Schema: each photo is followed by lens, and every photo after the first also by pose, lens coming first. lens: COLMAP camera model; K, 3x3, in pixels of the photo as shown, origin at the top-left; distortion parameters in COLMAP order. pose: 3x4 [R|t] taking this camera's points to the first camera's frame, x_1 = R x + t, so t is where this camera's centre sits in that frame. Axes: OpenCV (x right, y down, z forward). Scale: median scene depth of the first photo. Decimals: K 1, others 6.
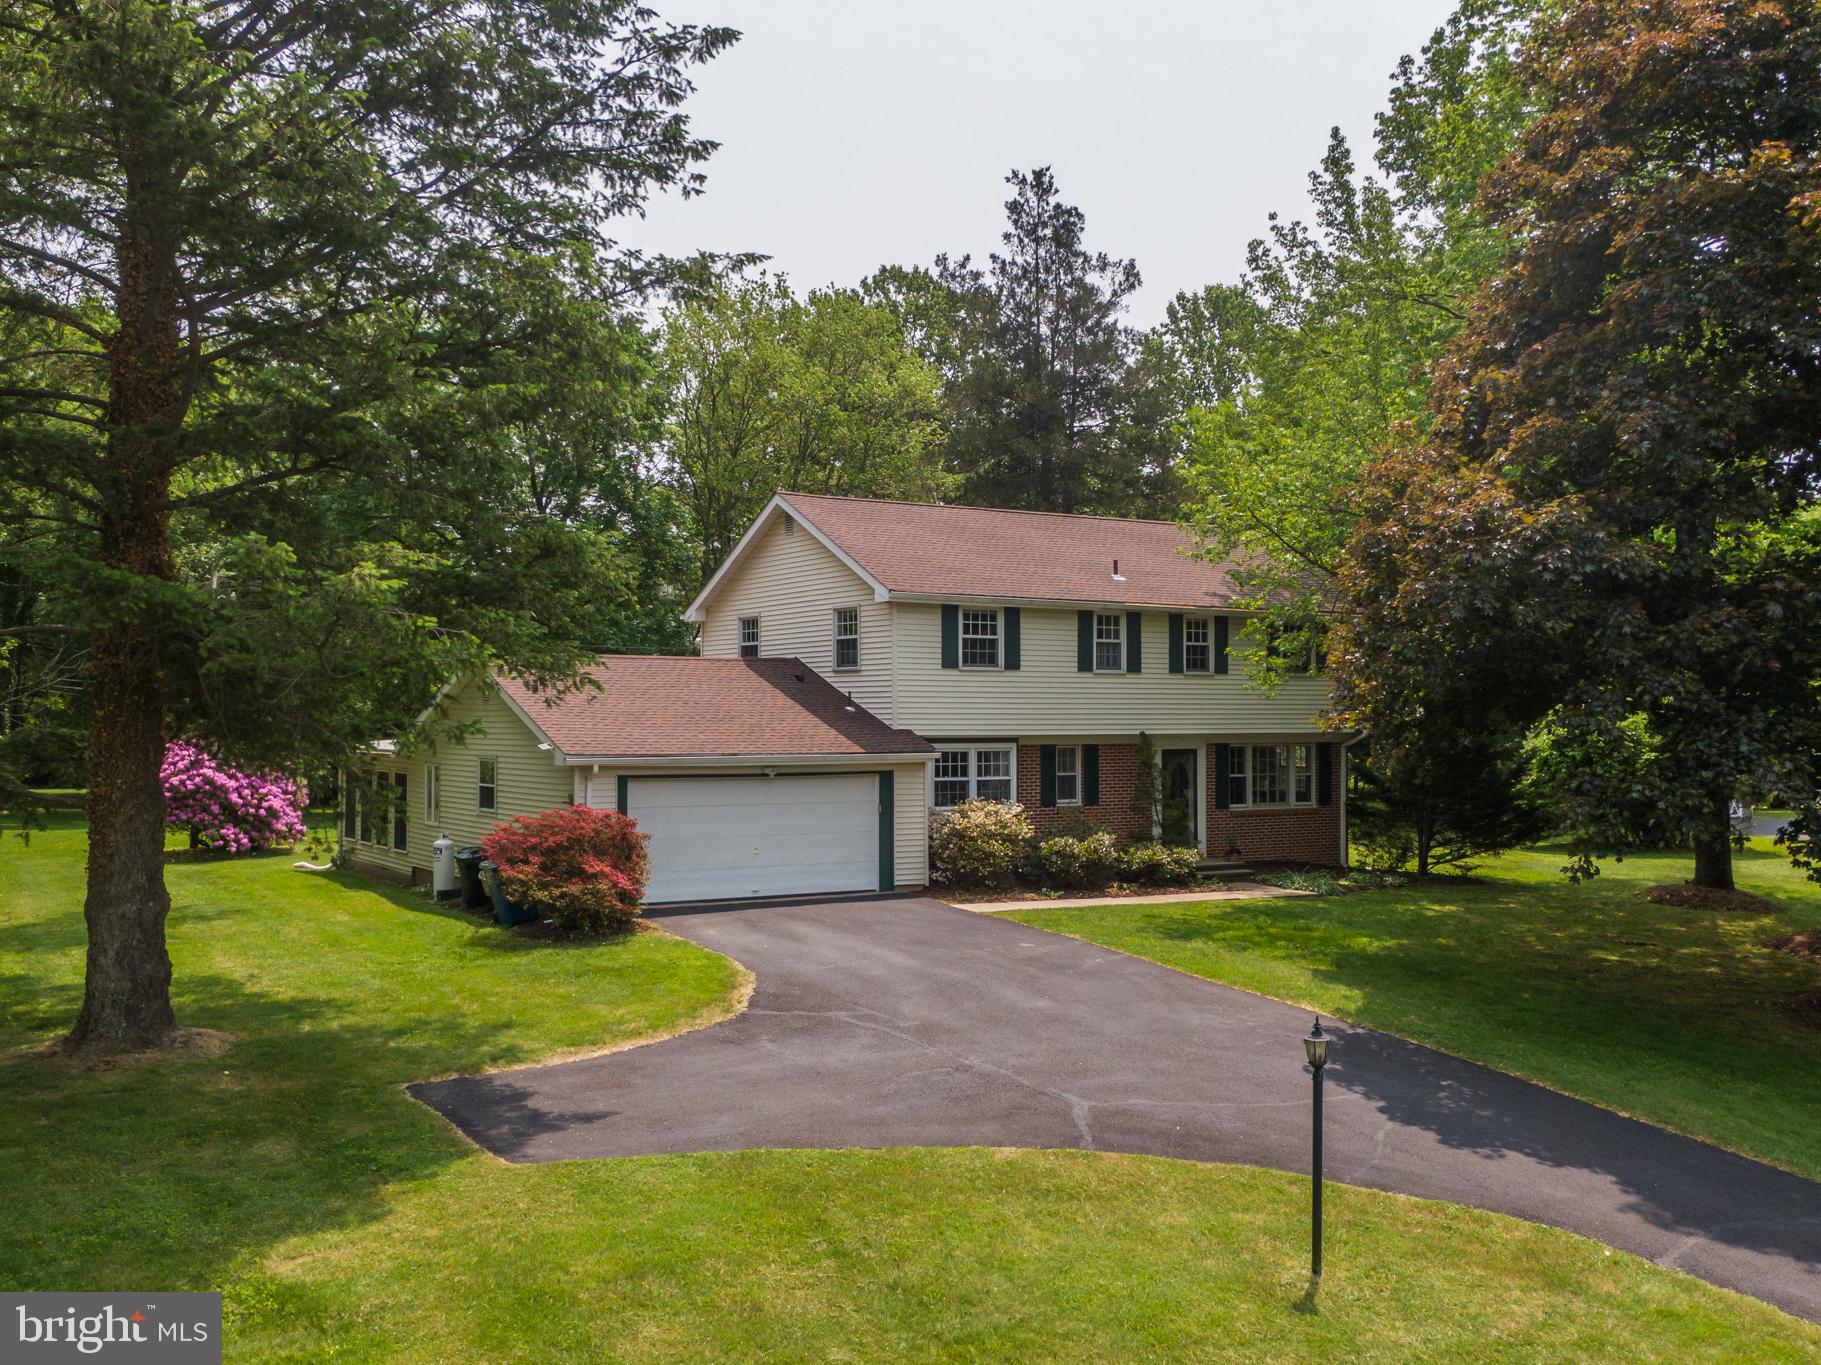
lens RADIAL K [[1889.2, 0, 949.5], [0, 1889.2, 684.8], [0, 0, 1]] dist [0.268054, 0.001054]
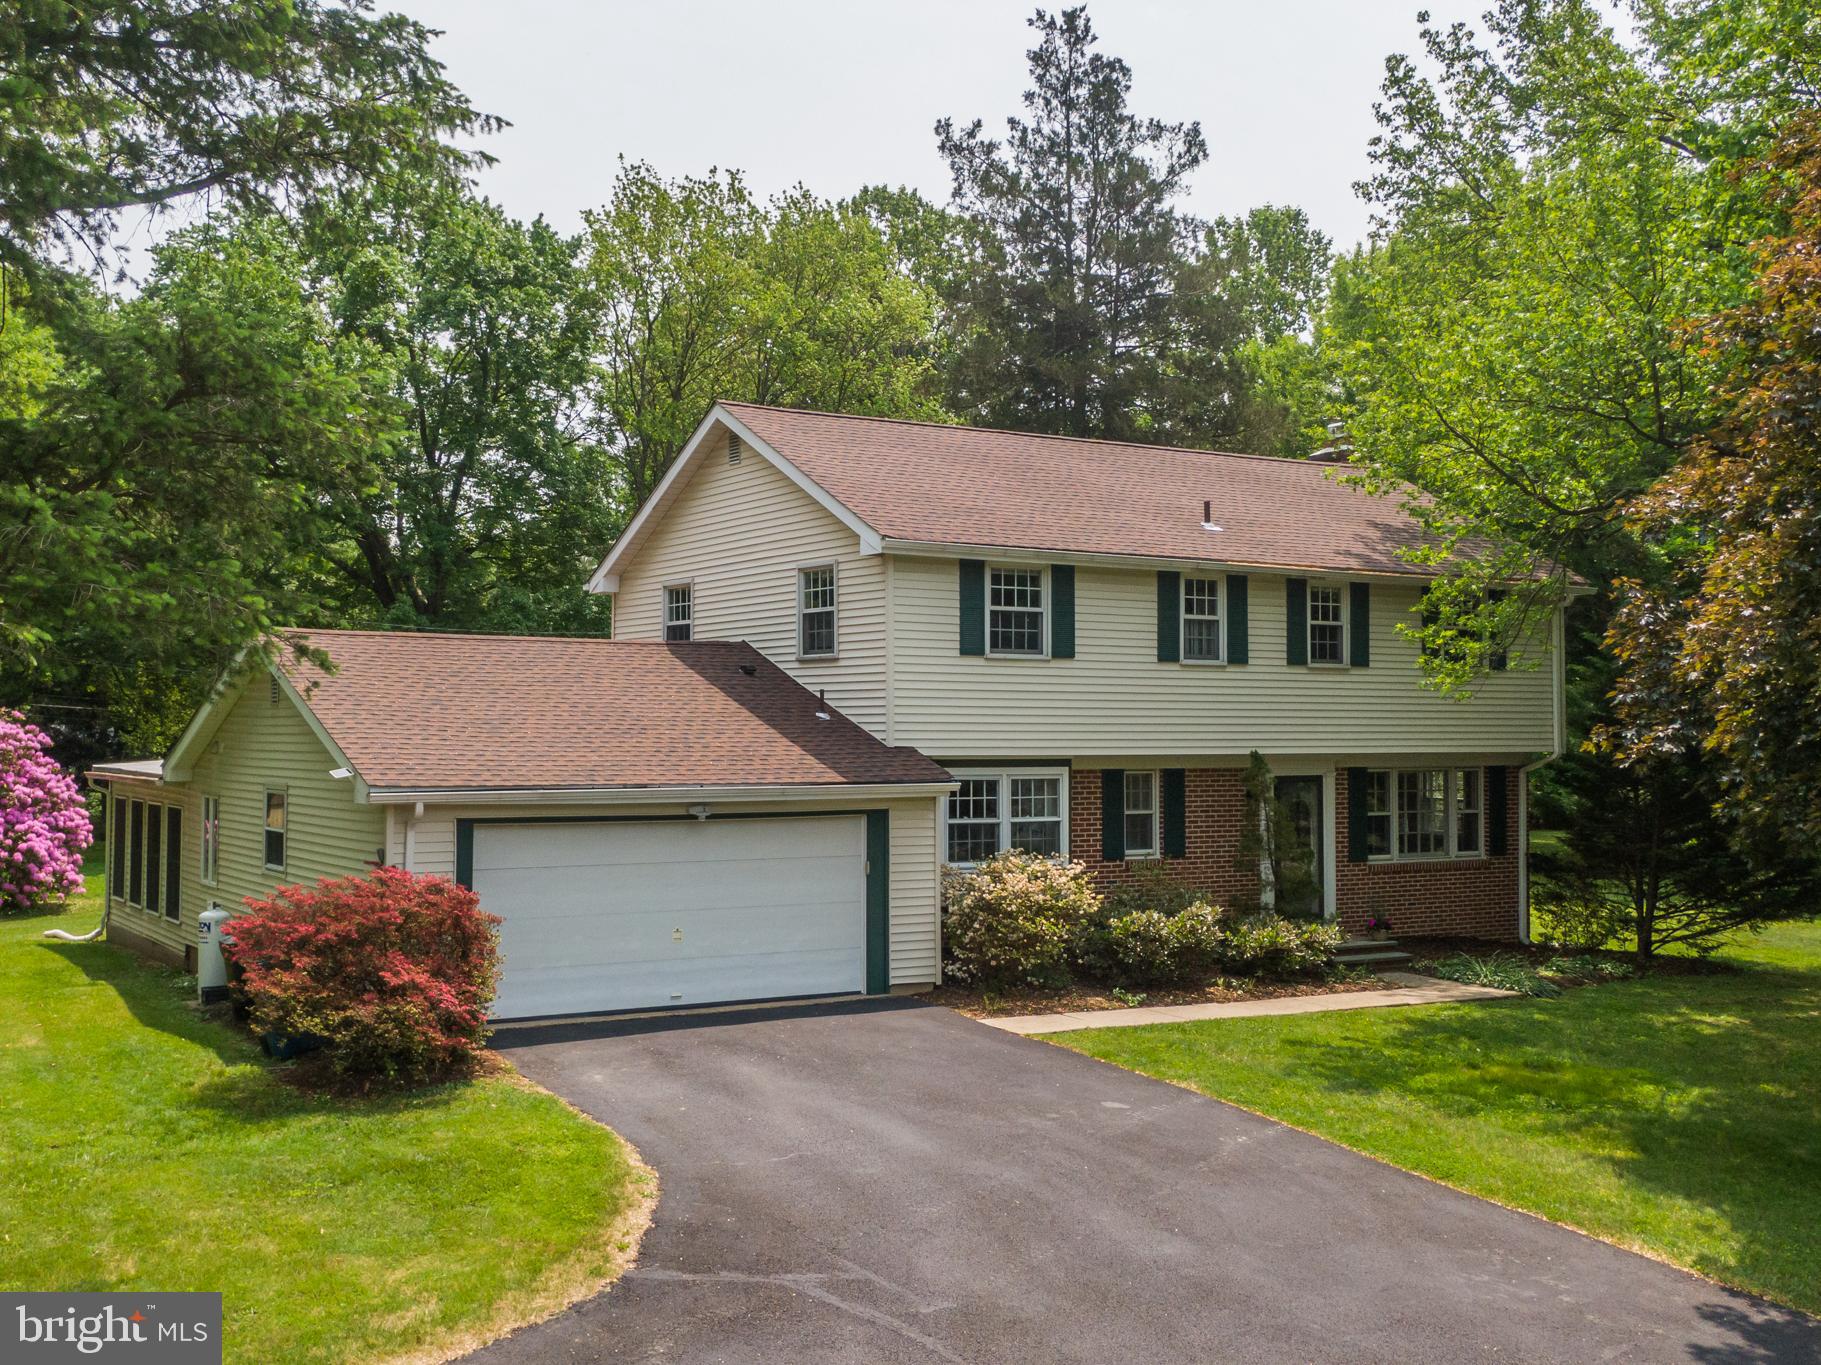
lens RADIAL K [[1999.5, 0, 912.2], [0, 1999.5, 682.9], [0, 0, 1]] dist [0.200675, -0.000180]
pose [[0.999980, 0.002113, -0.005960, -0.015839], [-0.002150, 0.999979, -0.006174, 0.005093], [0.005947, 0.006187, 0.999963, 0.276517]]
